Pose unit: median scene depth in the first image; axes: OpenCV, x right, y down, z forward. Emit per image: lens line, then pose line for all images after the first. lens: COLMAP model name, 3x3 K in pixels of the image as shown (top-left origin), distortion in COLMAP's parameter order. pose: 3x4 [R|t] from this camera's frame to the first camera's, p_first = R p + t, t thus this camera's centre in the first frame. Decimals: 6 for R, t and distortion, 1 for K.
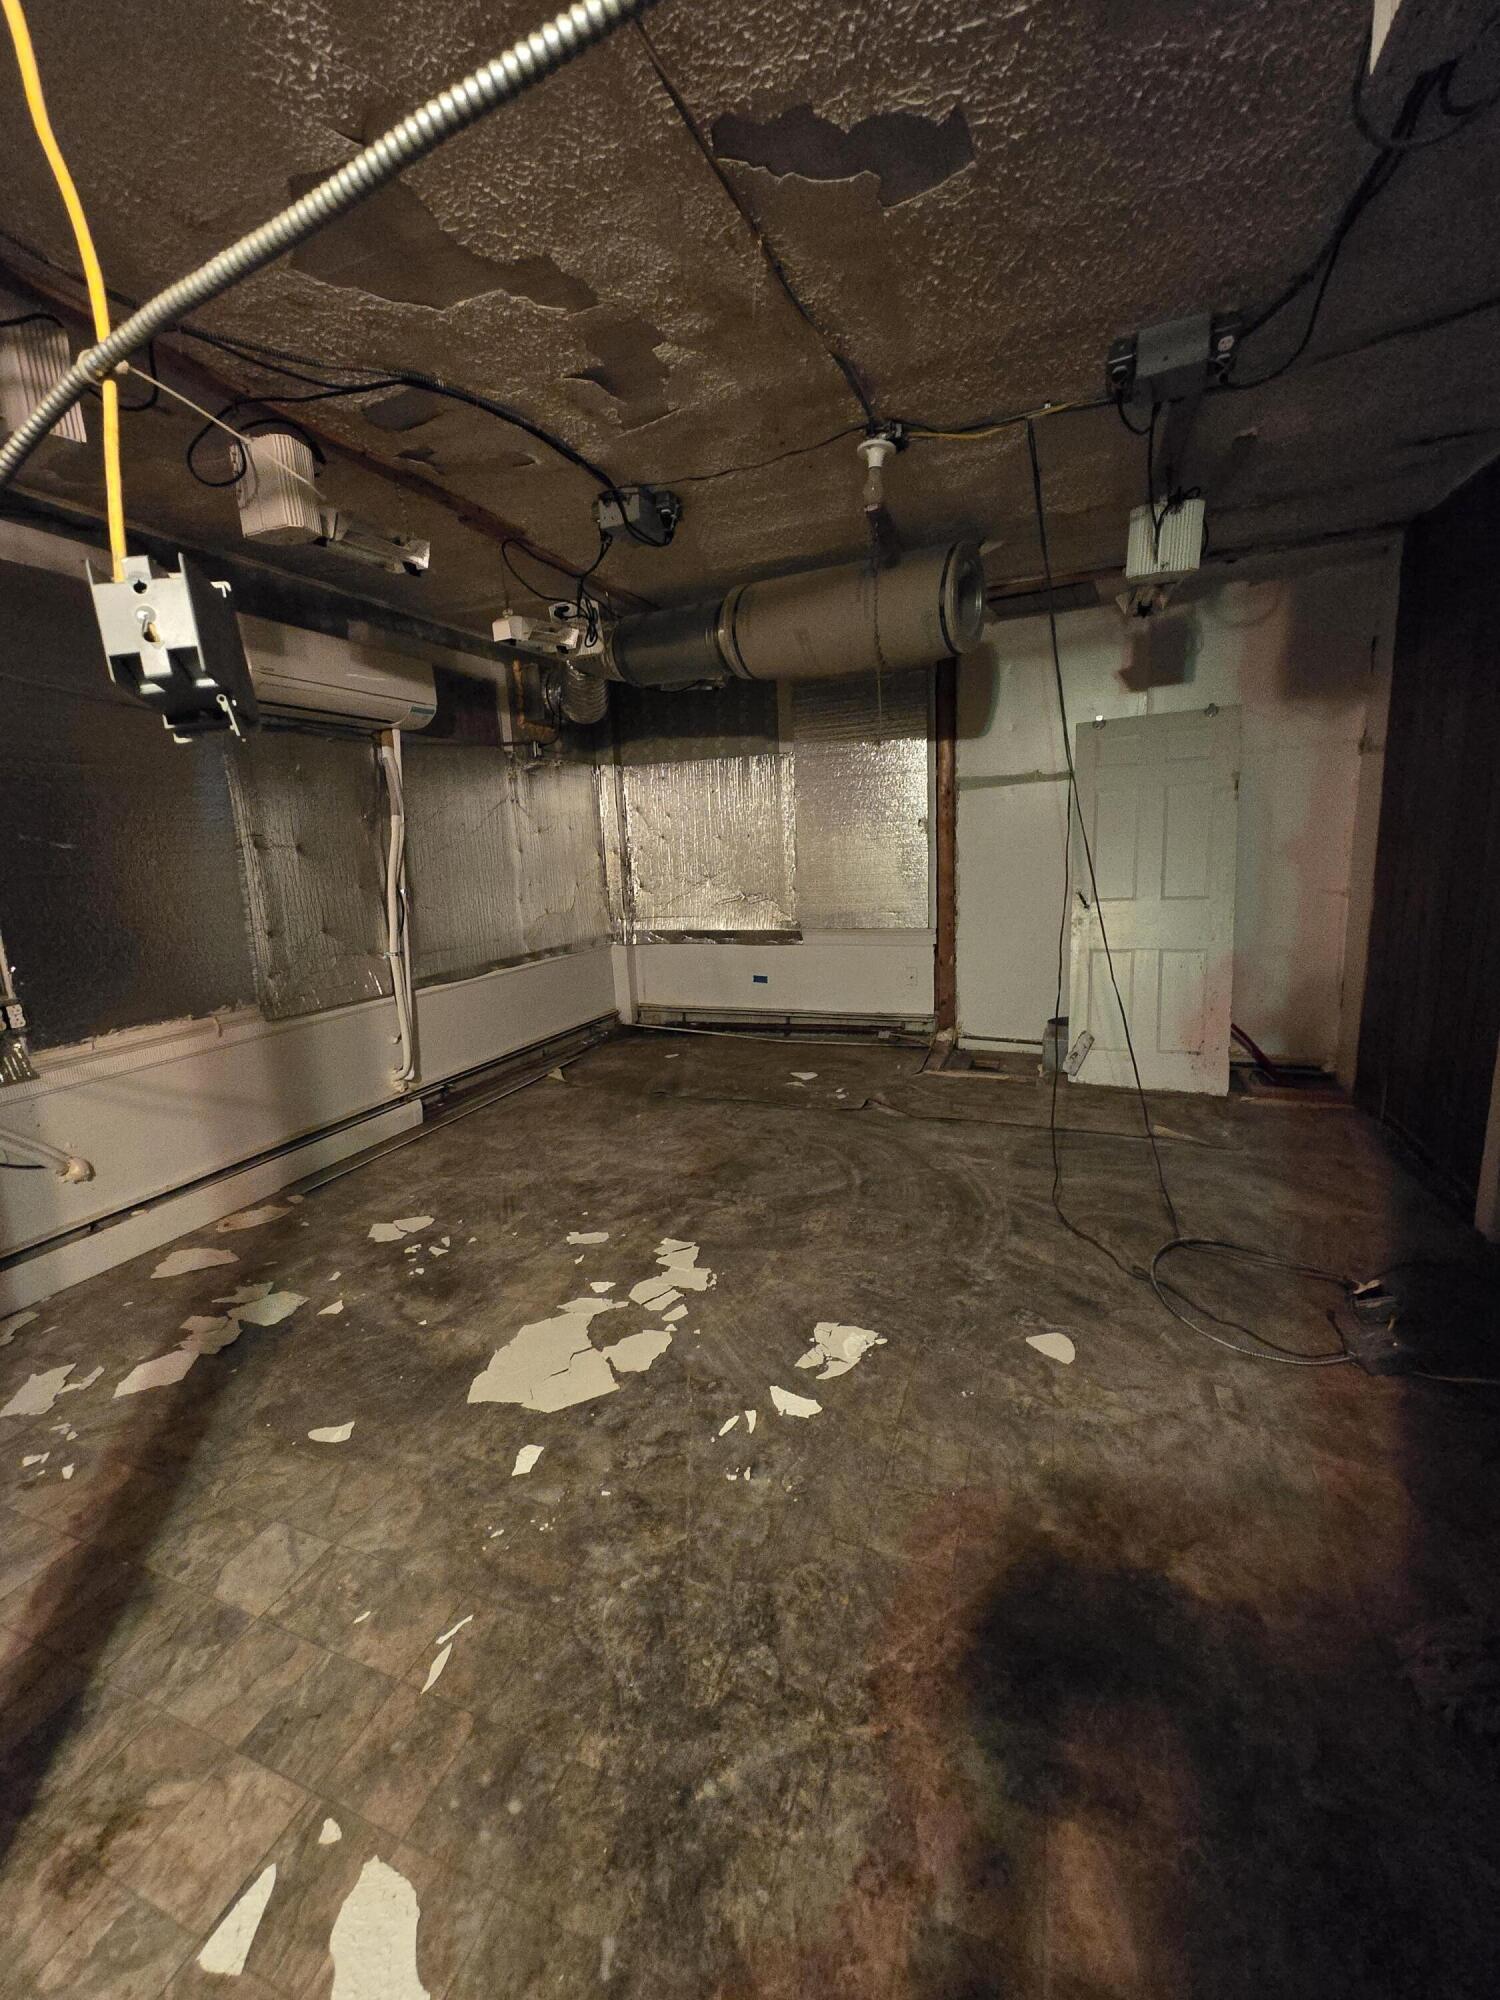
lens RADIAL K [[784.7, 0, 739.6], [0, 784.7, 994.6], [0, 0, 1]] dist [0.001551, -0.000077]
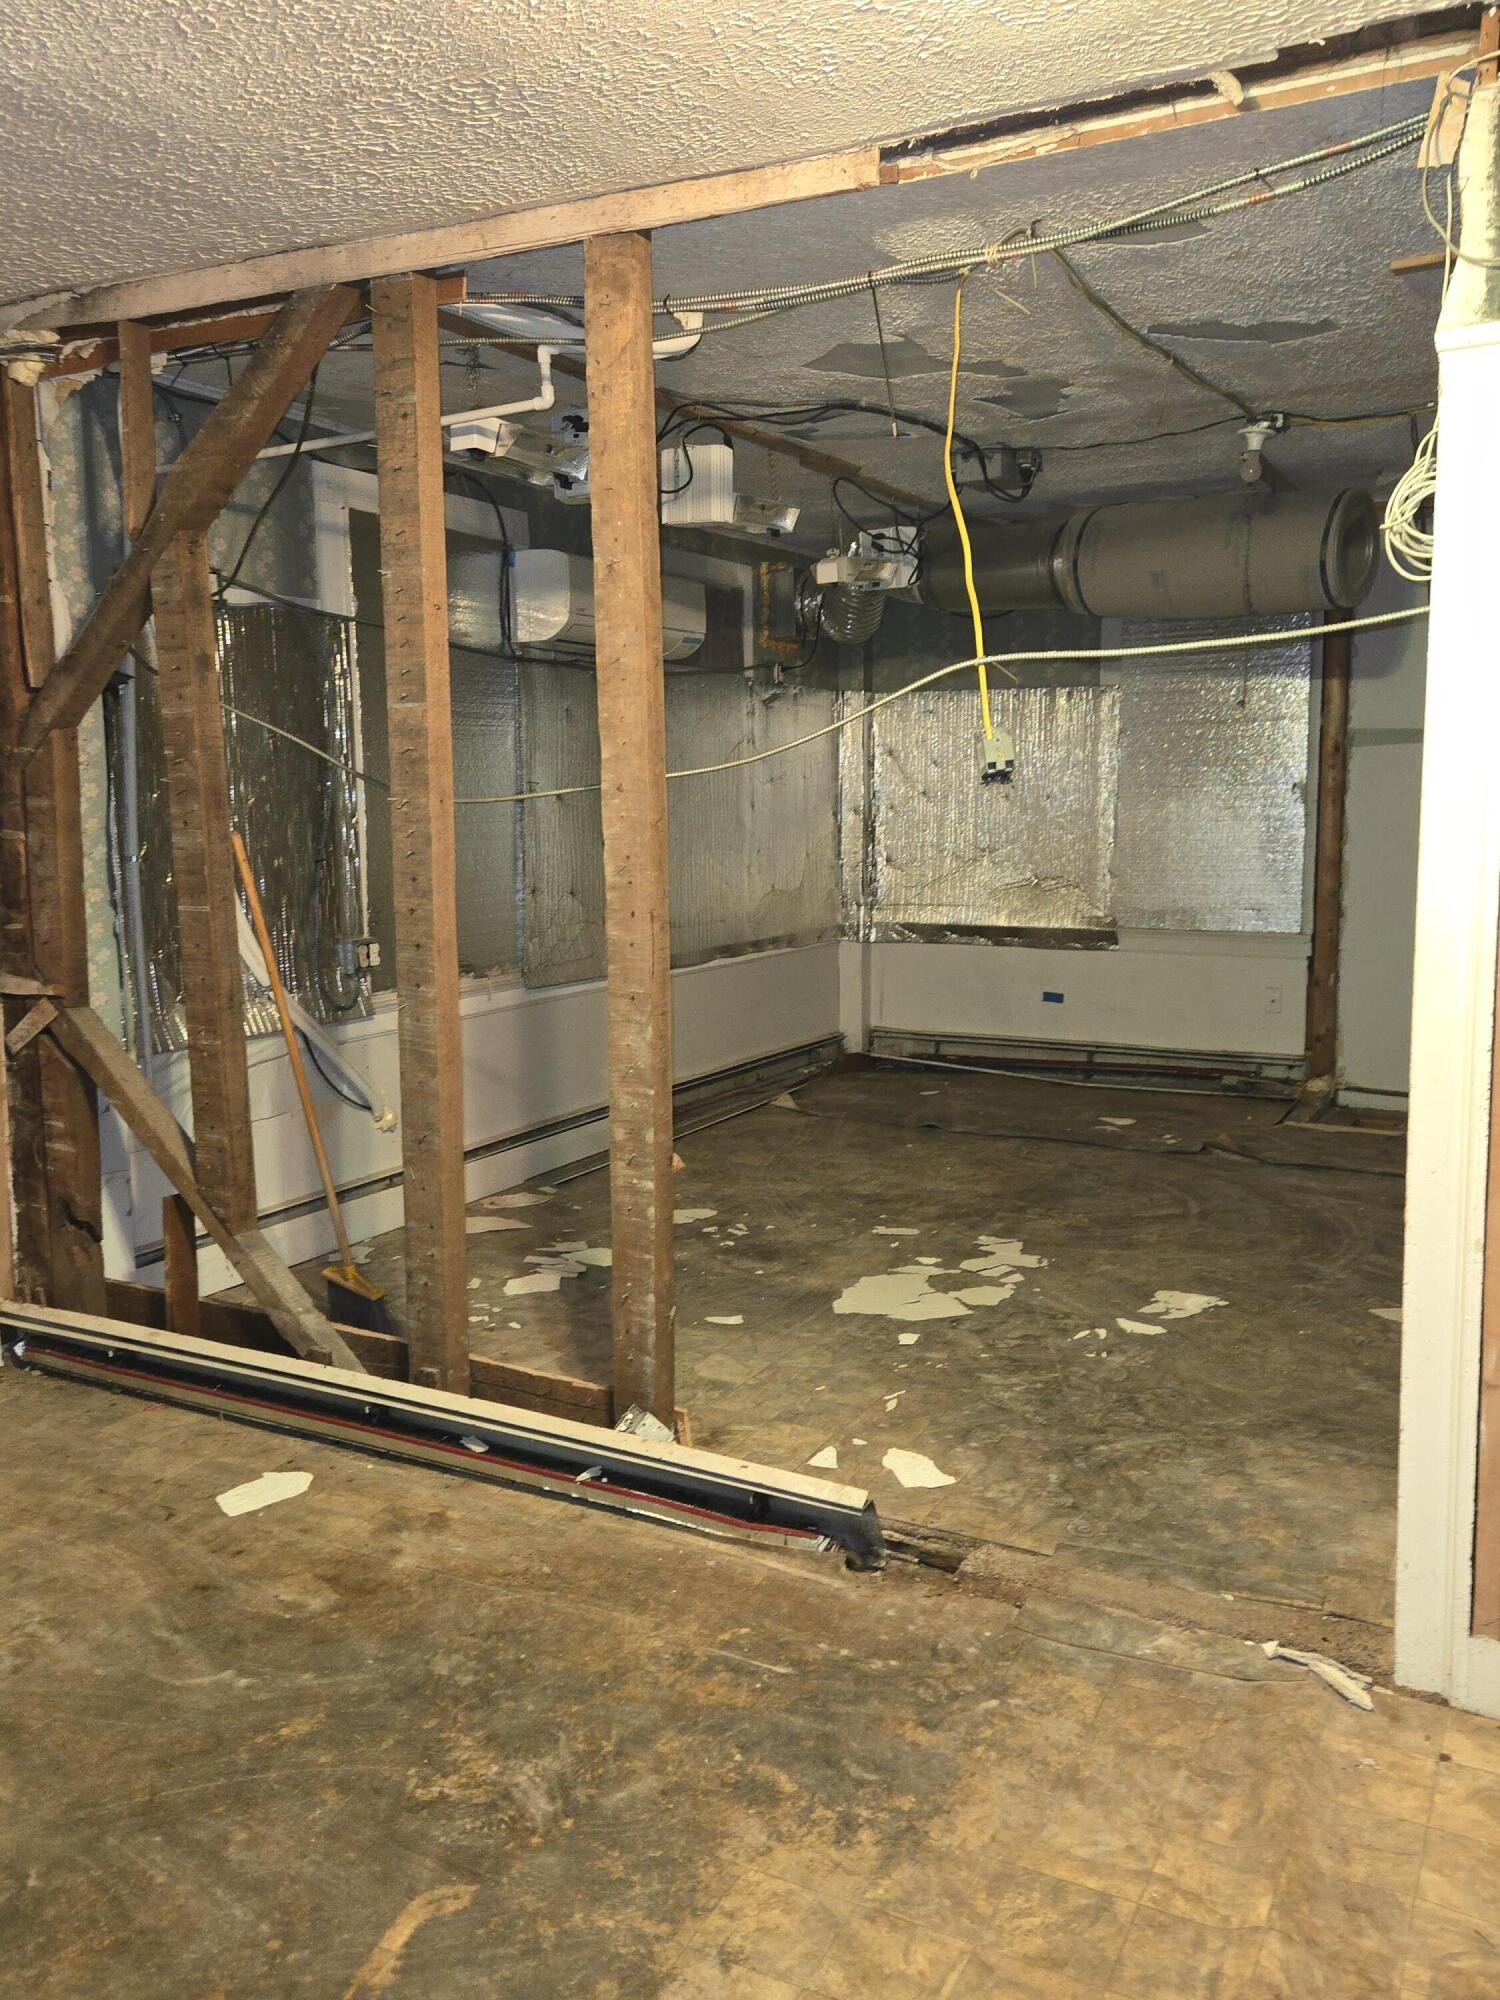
lens RADIAL K [[1631.3, 0, 769.7], [0, 1631.3, 1009.1], [0, 0, 1]] dist [0.070901, -0.009790]
pose [[0.994591, 0.051827, -0.090019, -0.112927], [-0.056632, 0.997057, -0.051672, 0.097312], [0.087076, 0.056491, 0.994599, -0.581484]]
